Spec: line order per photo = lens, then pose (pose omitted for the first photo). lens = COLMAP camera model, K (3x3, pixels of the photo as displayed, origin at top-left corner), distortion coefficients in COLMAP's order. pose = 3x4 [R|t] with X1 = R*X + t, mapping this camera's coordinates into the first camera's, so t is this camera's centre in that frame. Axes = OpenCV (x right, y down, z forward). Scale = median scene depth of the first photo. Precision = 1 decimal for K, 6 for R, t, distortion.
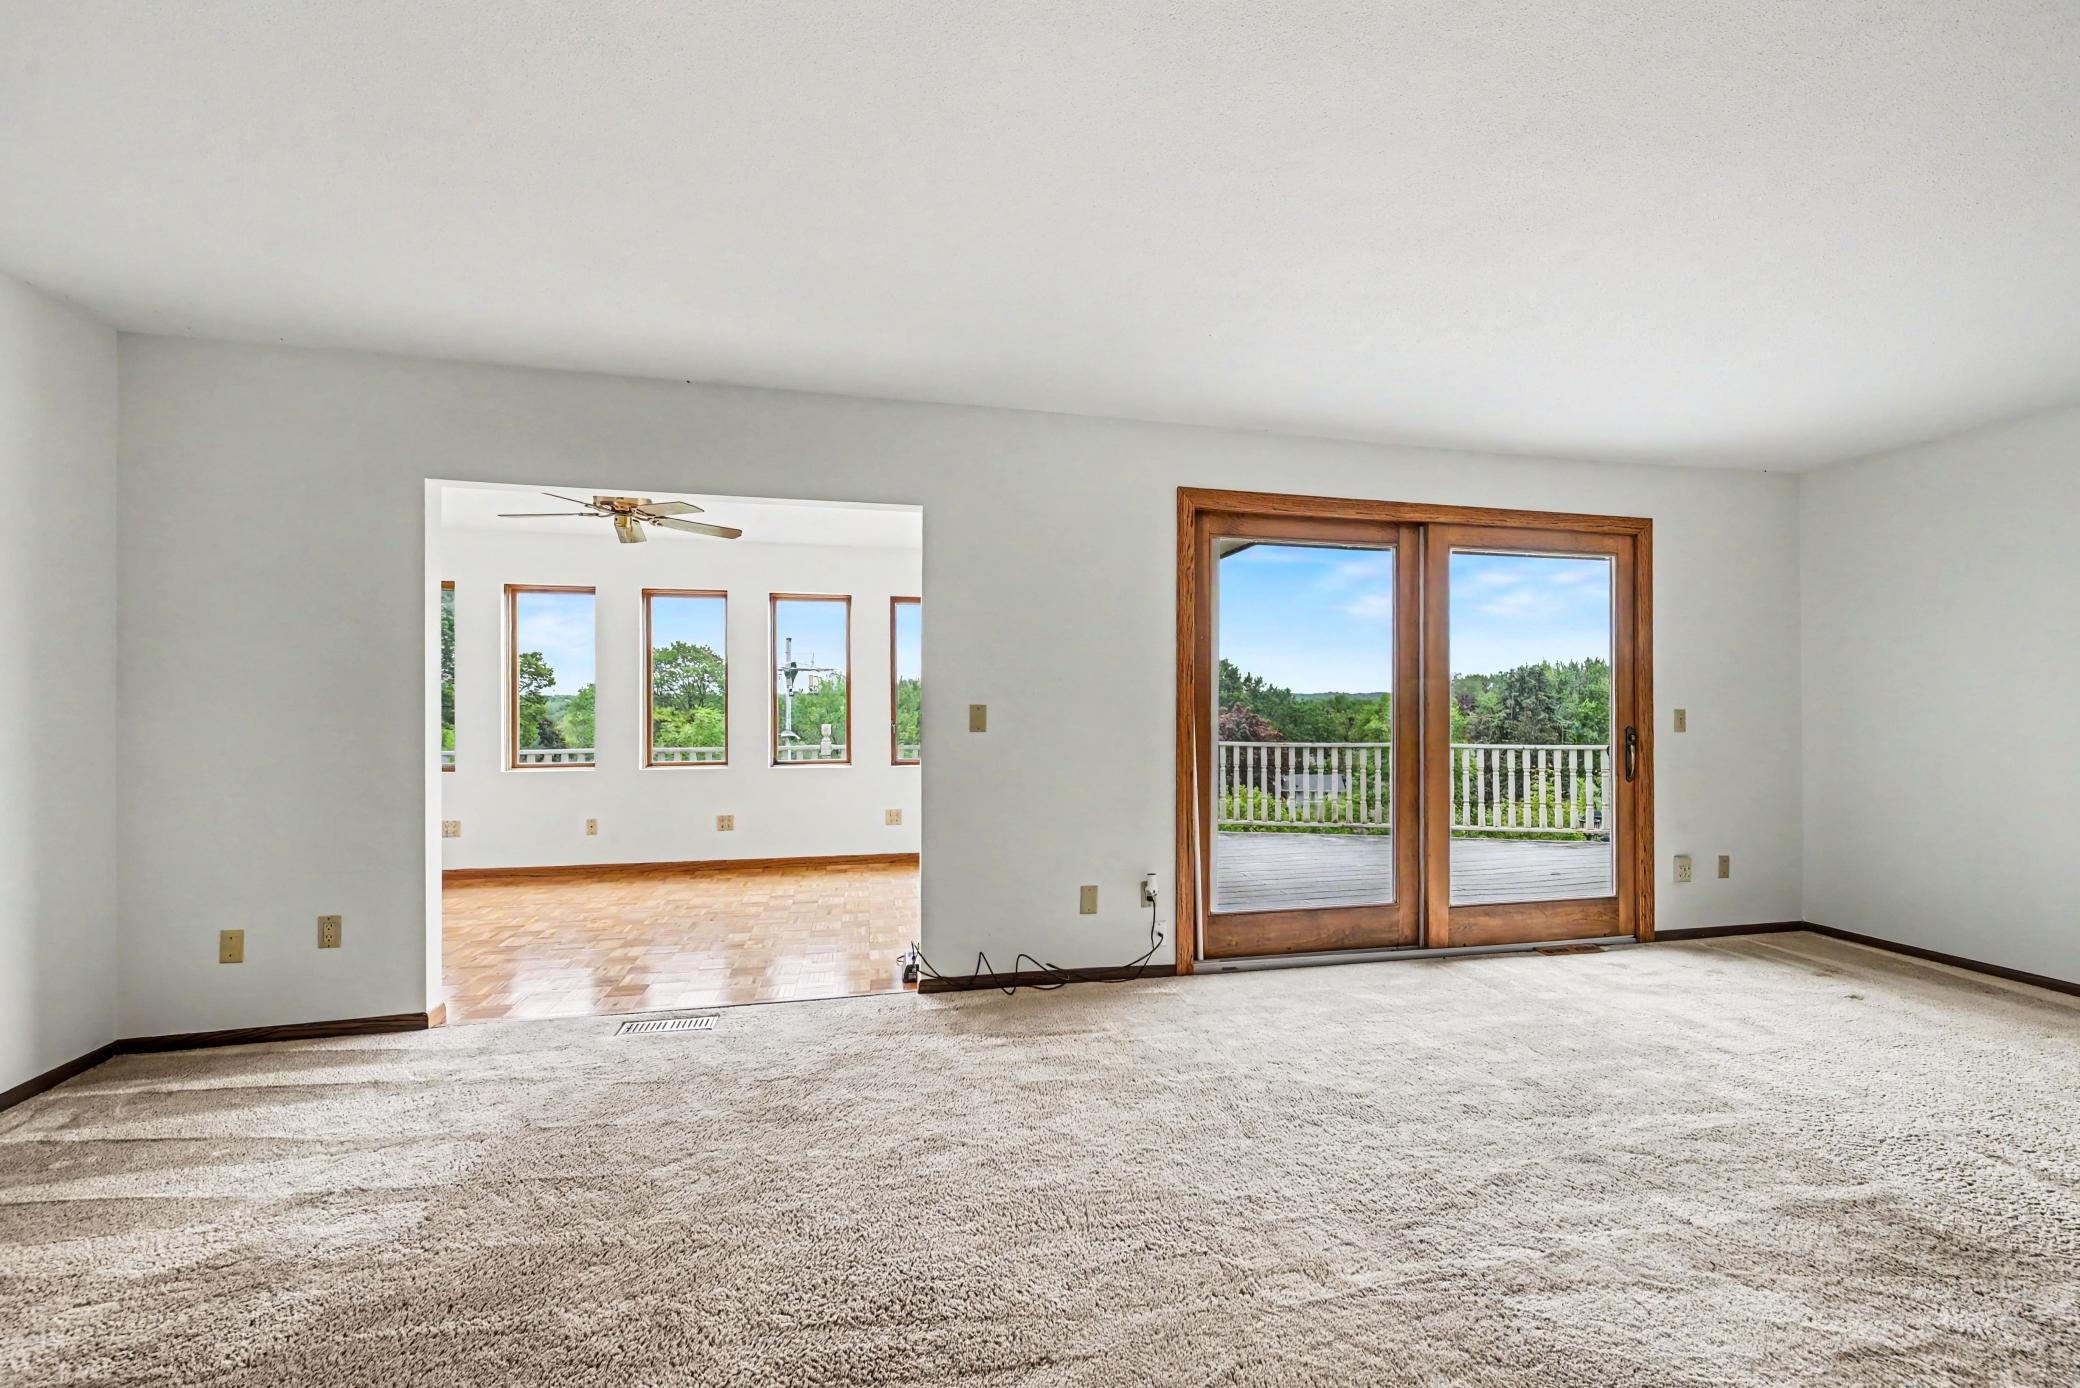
lens RADIAL K [[819.5, 0, 1048.4], [0, 819.5, 708.9], [0, 0, 1]] dist [0.008024, -0.000493]
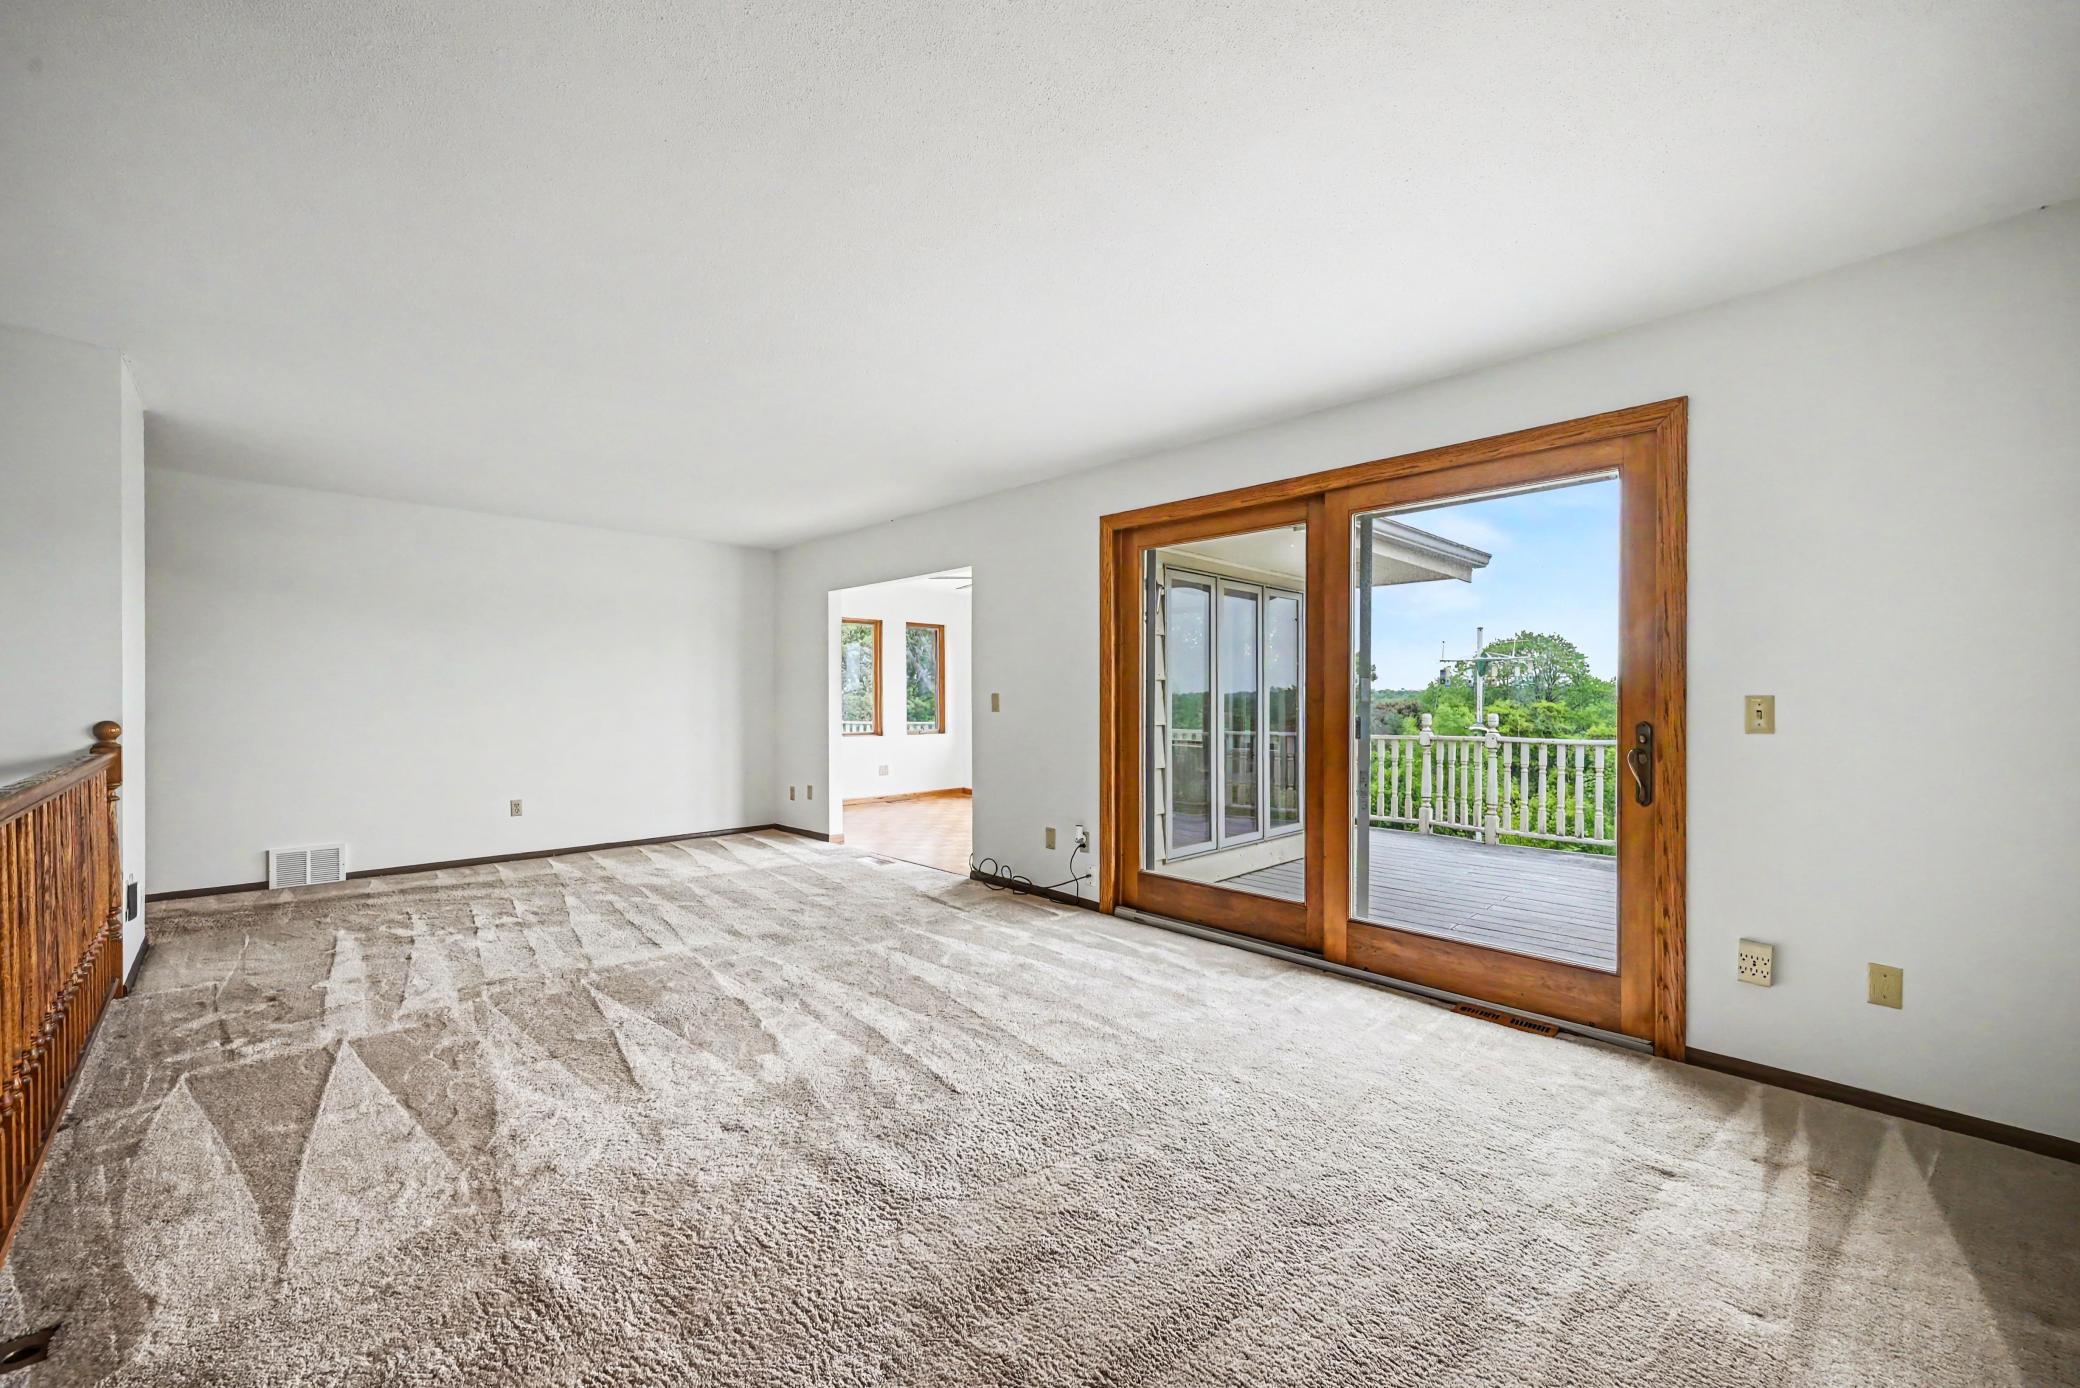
lens RADIAL K [[819.5, 0, 1057.9], [0, 819.5, 700.4], [0, 0, 1]] dist [0.008024, -0.000493]
pose [[0.529512, 0.001429, -0.848301, 1.075070], [-0.001949, 0.999998, 0.000468, 0.005213], [0.848300, 0.001406, 0.529514, 0.267201]]
